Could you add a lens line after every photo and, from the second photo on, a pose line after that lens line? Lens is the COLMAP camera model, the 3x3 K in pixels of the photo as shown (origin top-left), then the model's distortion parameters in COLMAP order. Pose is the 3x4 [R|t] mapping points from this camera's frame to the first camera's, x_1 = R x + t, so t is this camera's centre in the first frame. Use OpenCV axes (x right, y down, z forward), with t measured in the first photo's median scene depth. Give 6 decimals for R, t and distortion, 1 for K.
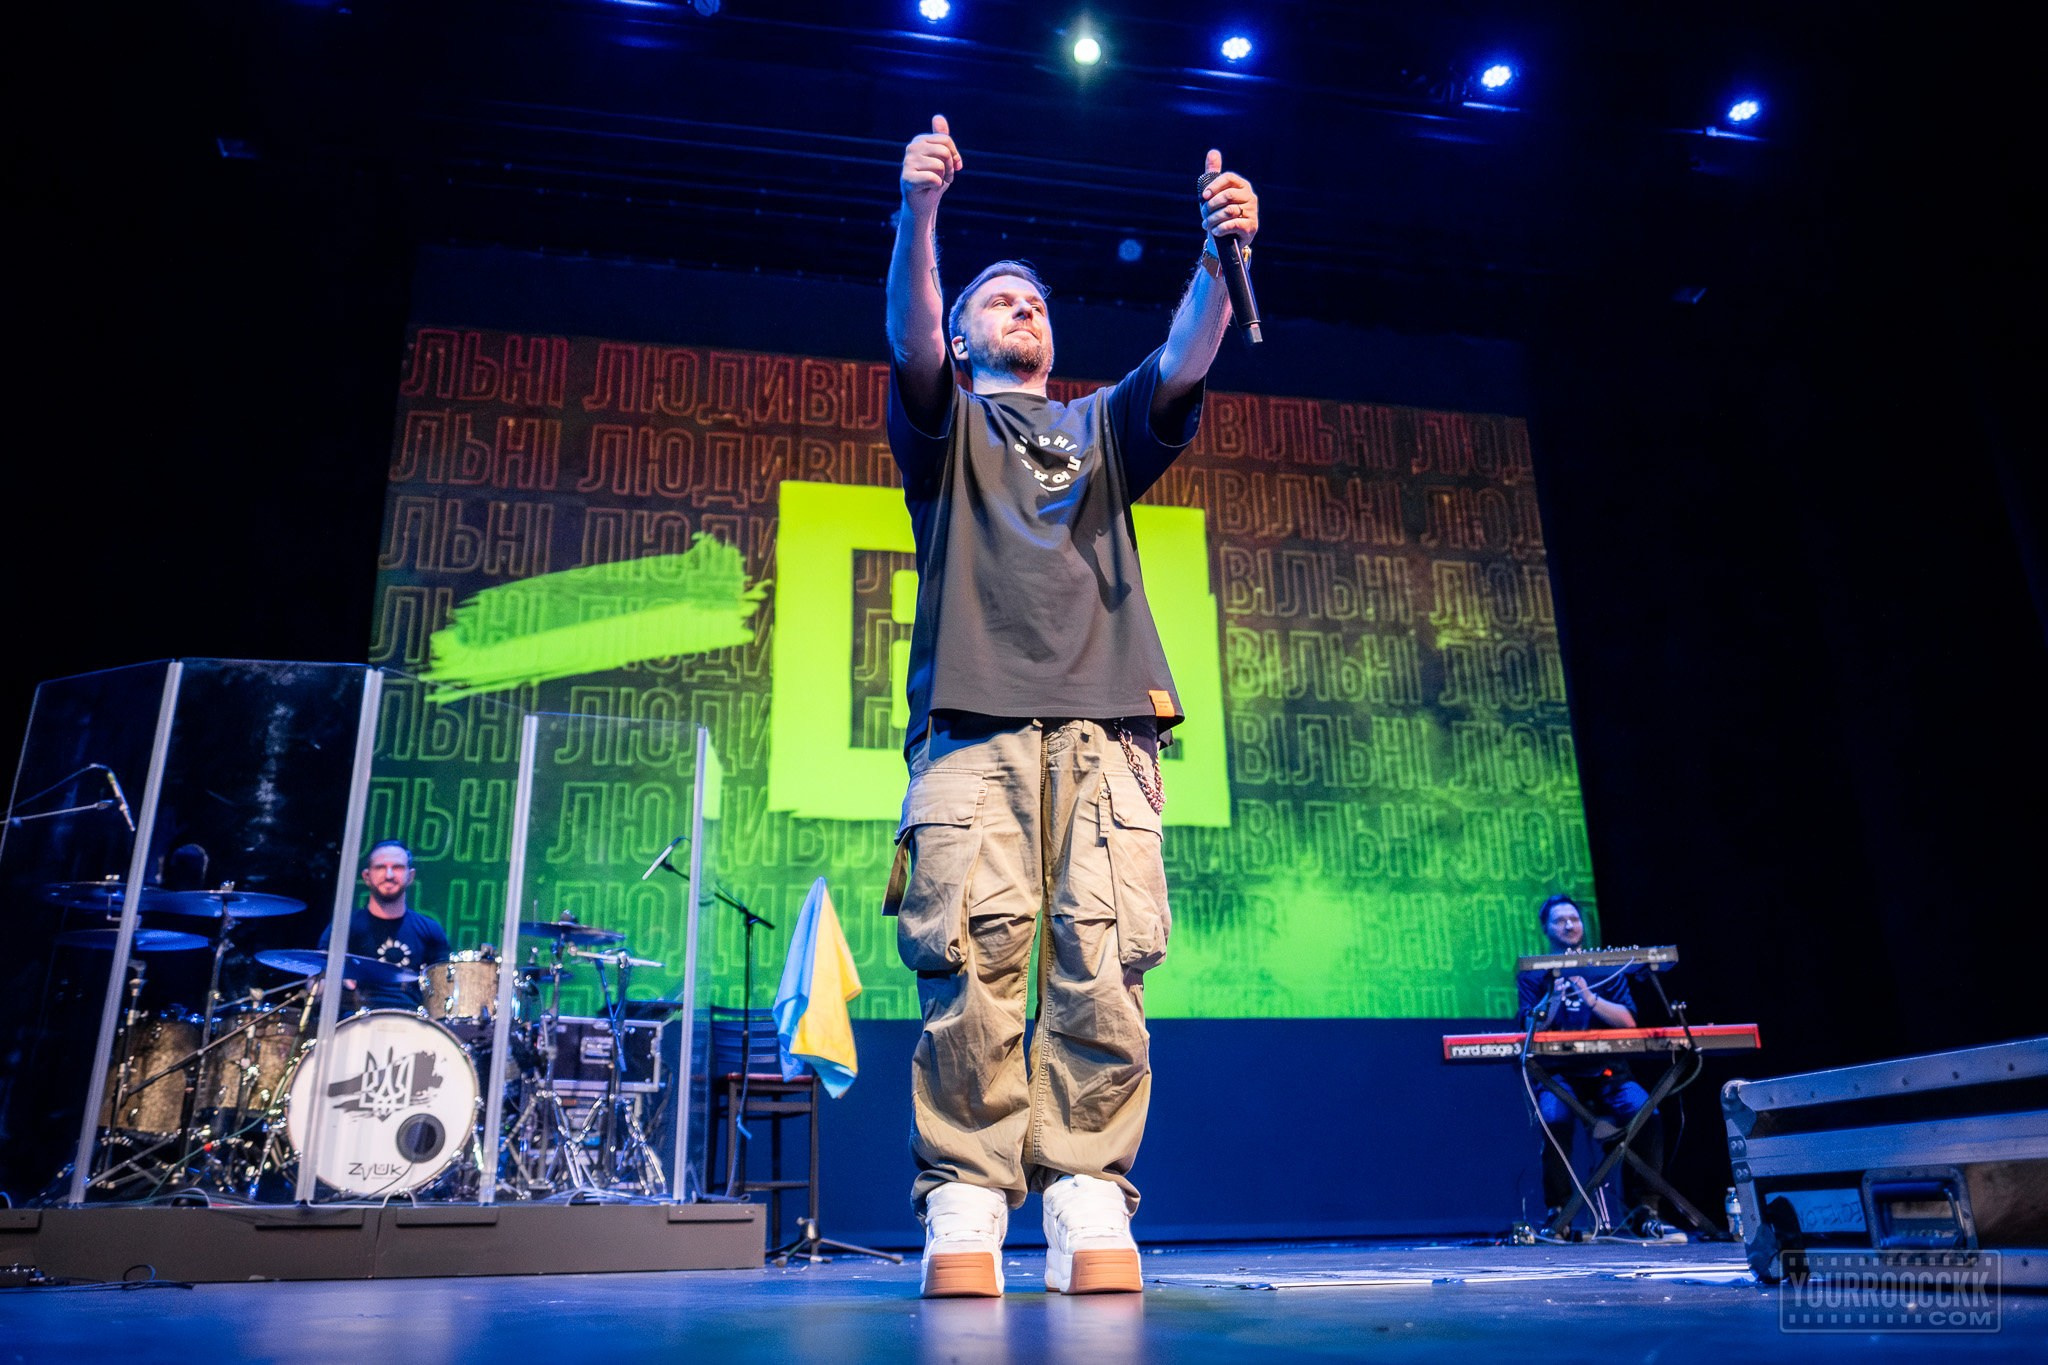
lens RADIAL K [[1553.5, 0, 1015.1], [0, 1553.5, 634.0], [0, 0, 1]] dist [-0.011680, -0.005265]
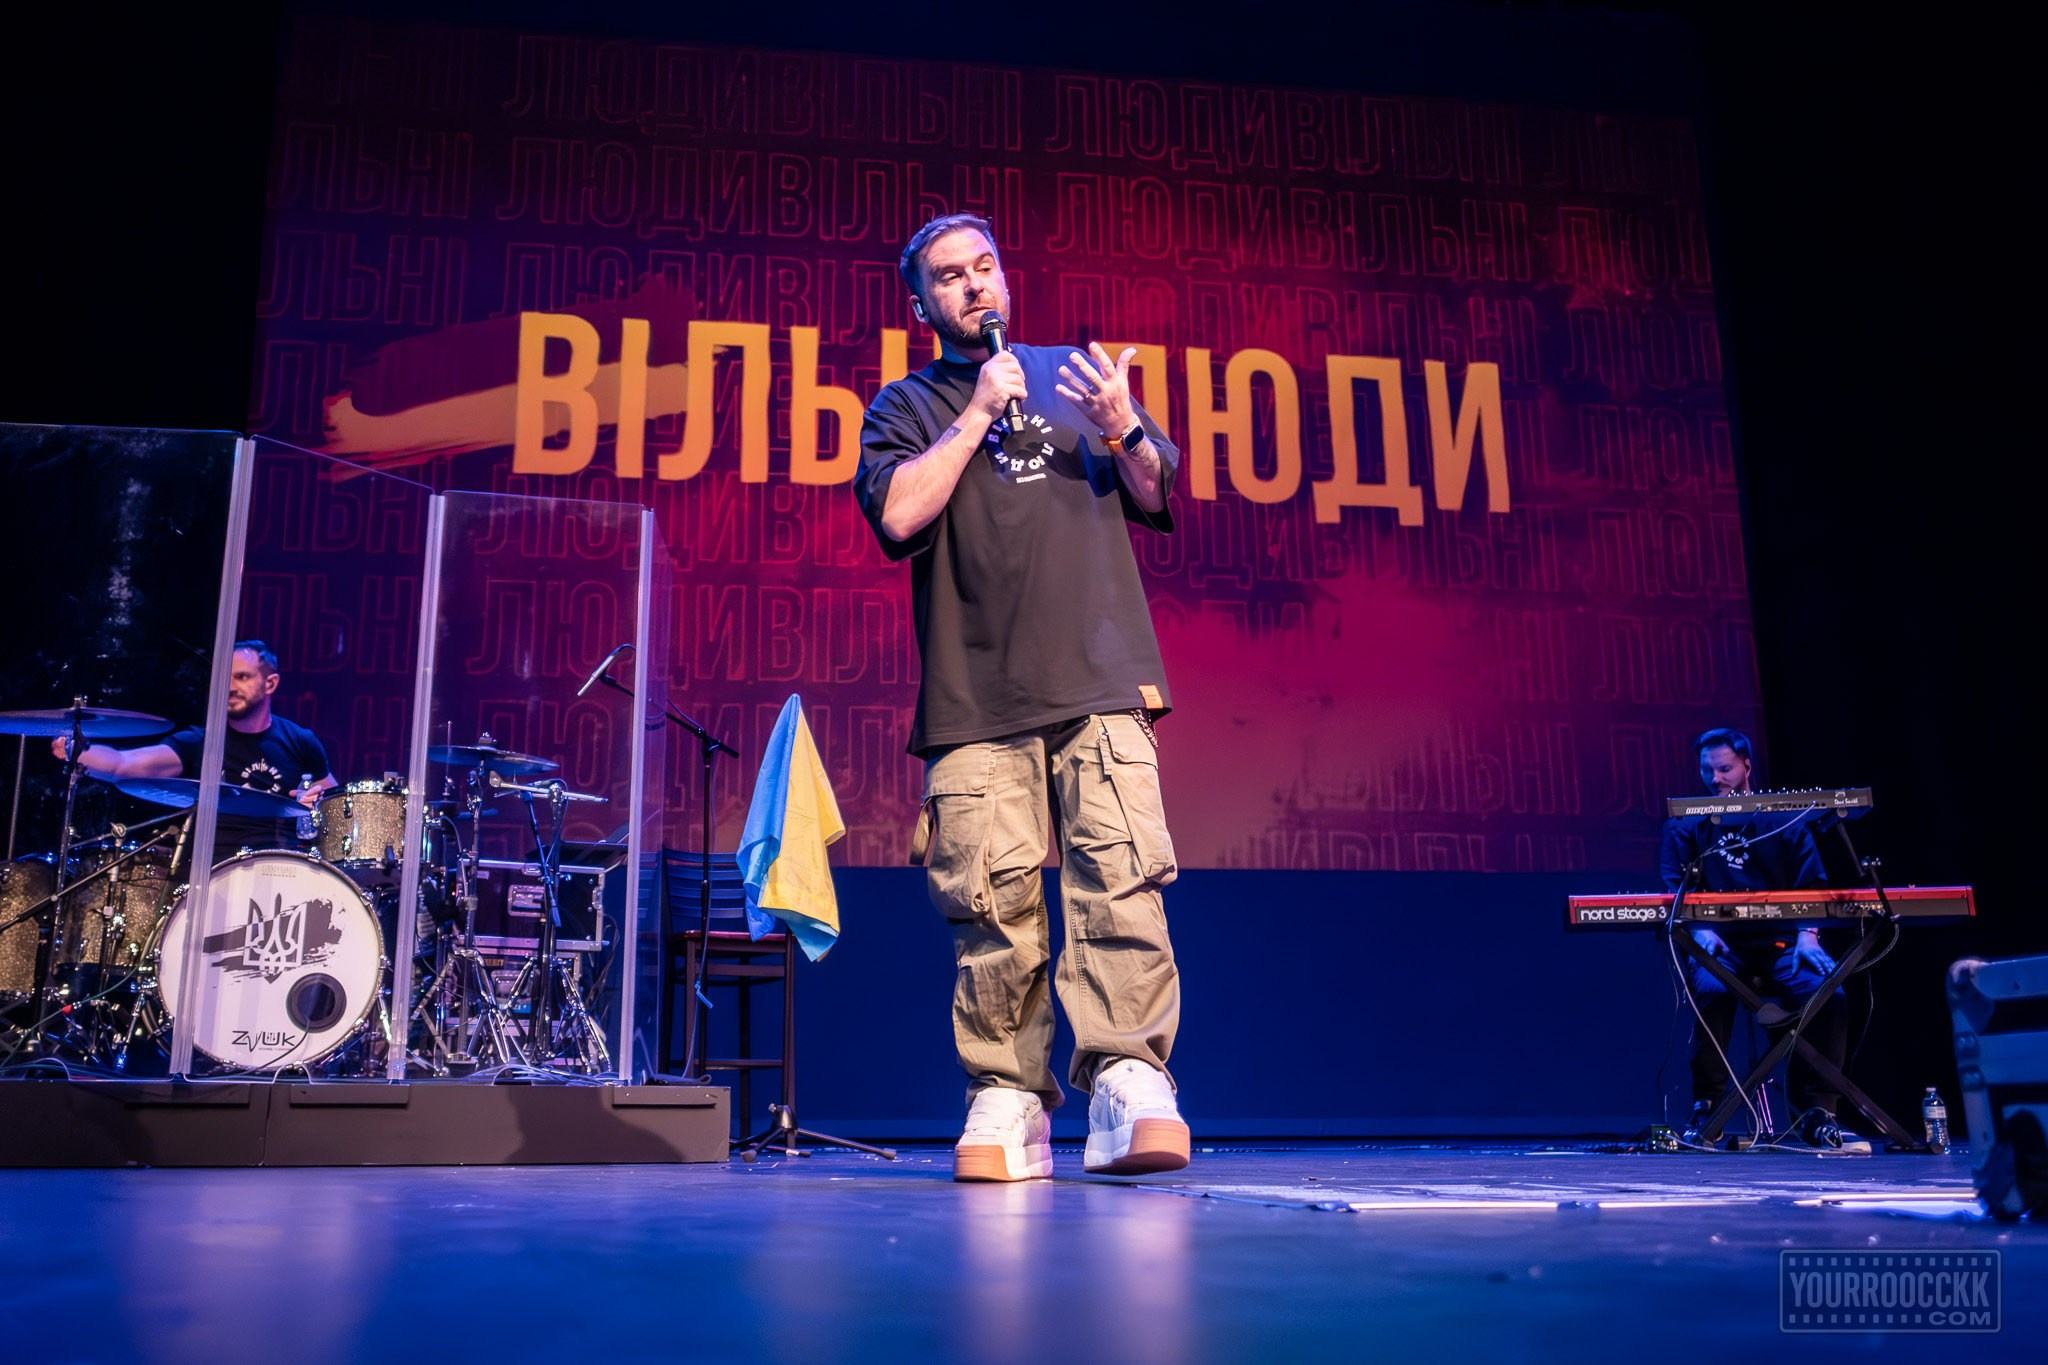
lens RADIAL K [[1906.6, 0, 929.9], [0, 1906.6, 551.4], [0, 0, 1]] dist [-0.019134, 0.000000]
pose [[0.998394, 0.002260, -0.056606, 0.001804], [0.002197, 0.996908, 0.078542, 0.004265], [0.056608, -0.078540, 0.995302, 0.020072]]
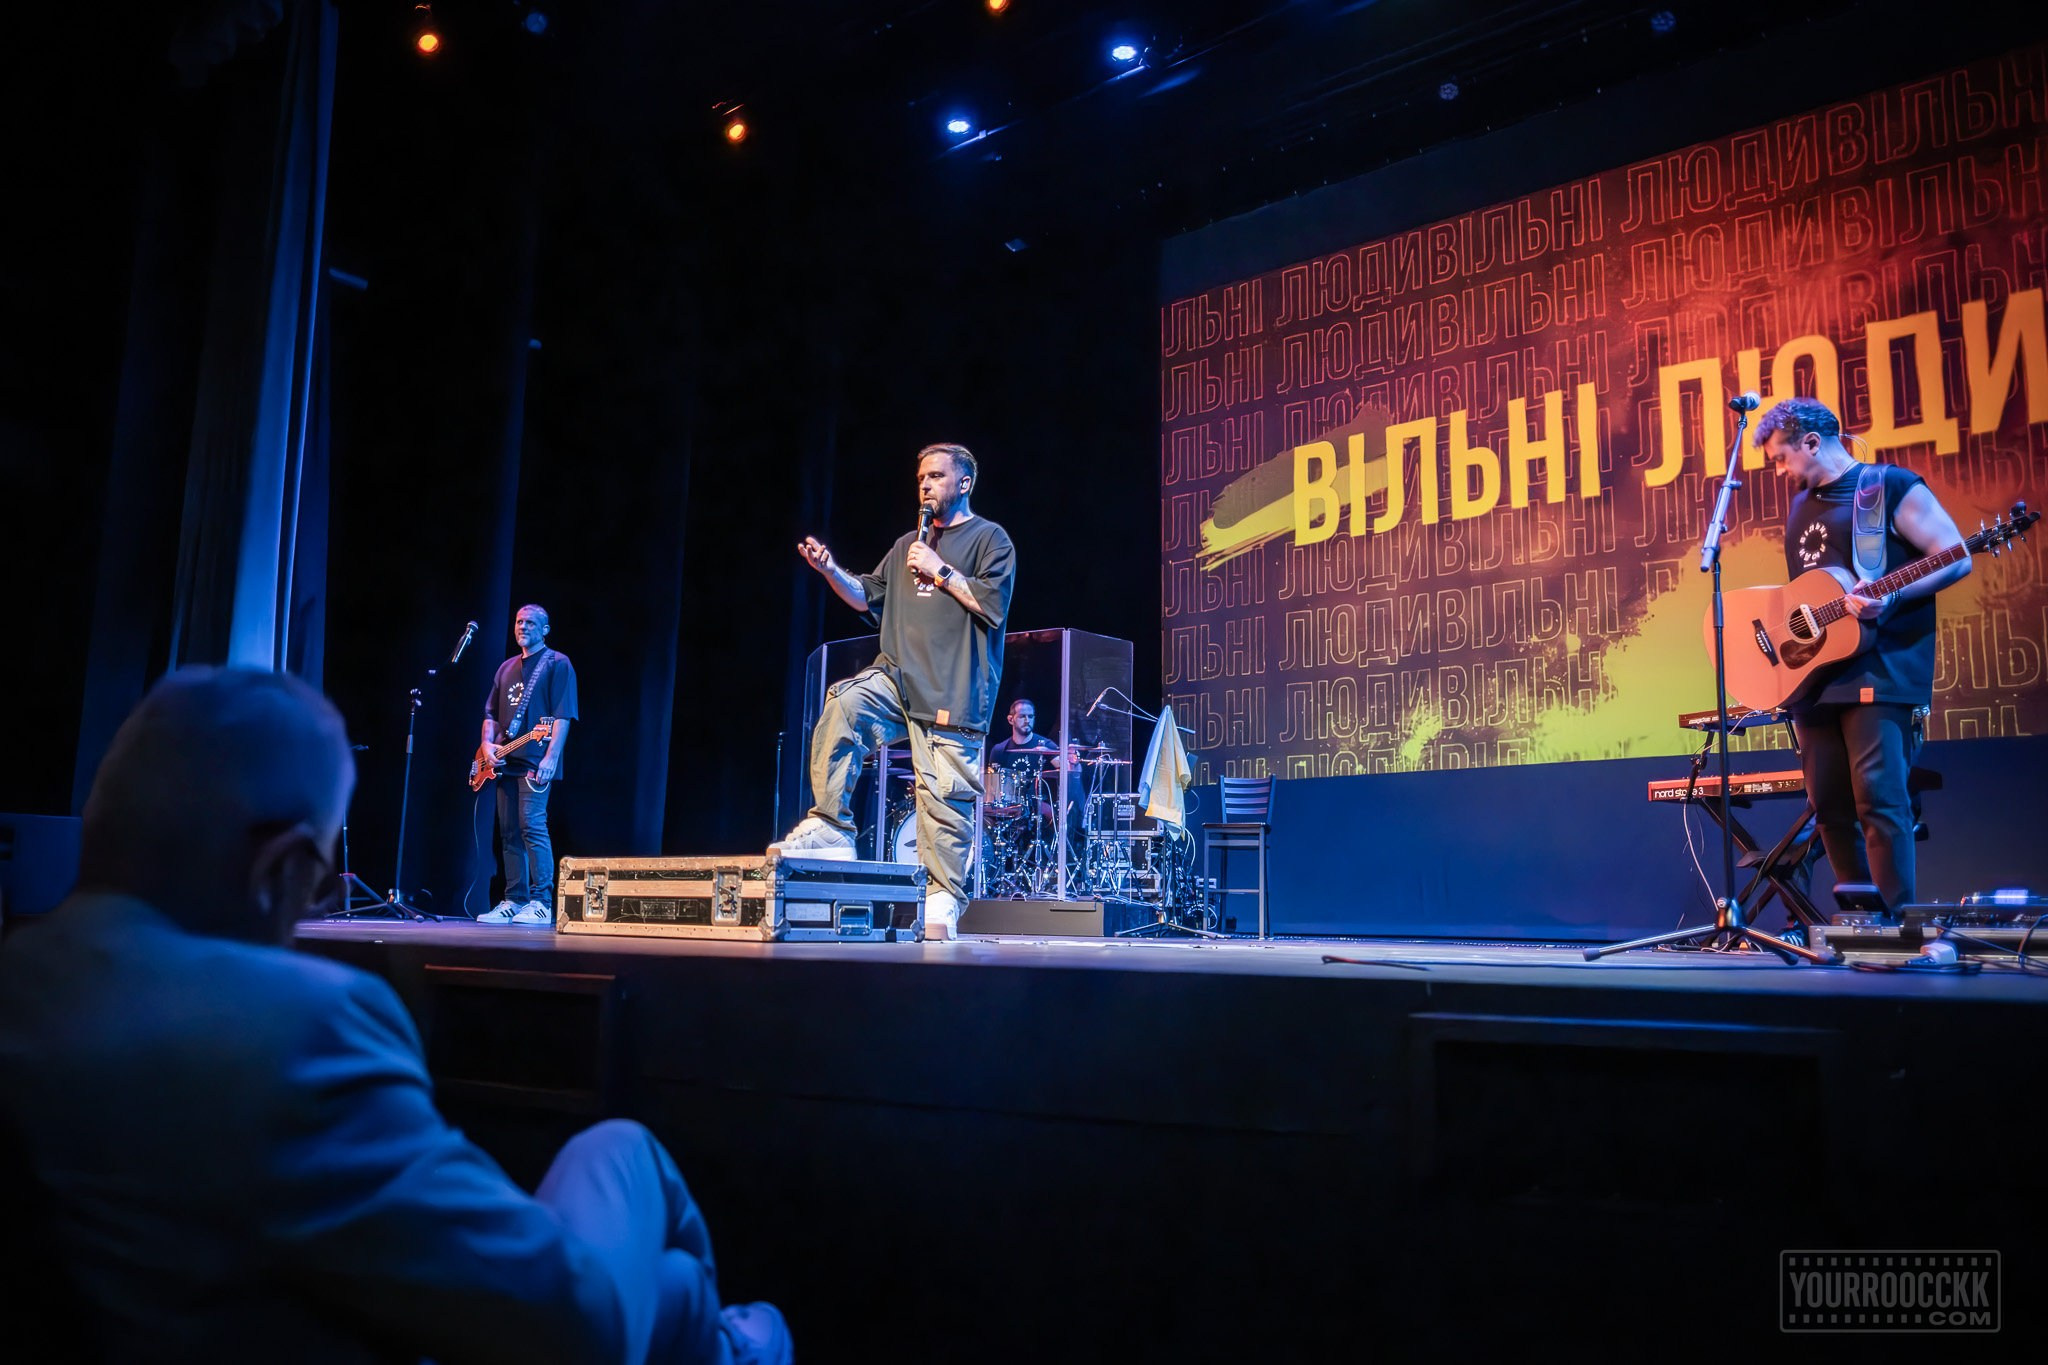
lens RADIAL K [[1459.4, 0, 1008.6], [0, 1459.4, 672.0], [0, 0, 1]] dist [-0.011278, 0.007738]
pose [[0.627208, -0.096751, -0.772819, 0.991549], [0.248596, 0.965221, 0.080918, -0.038108], [0.738112, -0.242872, 0.629447, -0.044738]]
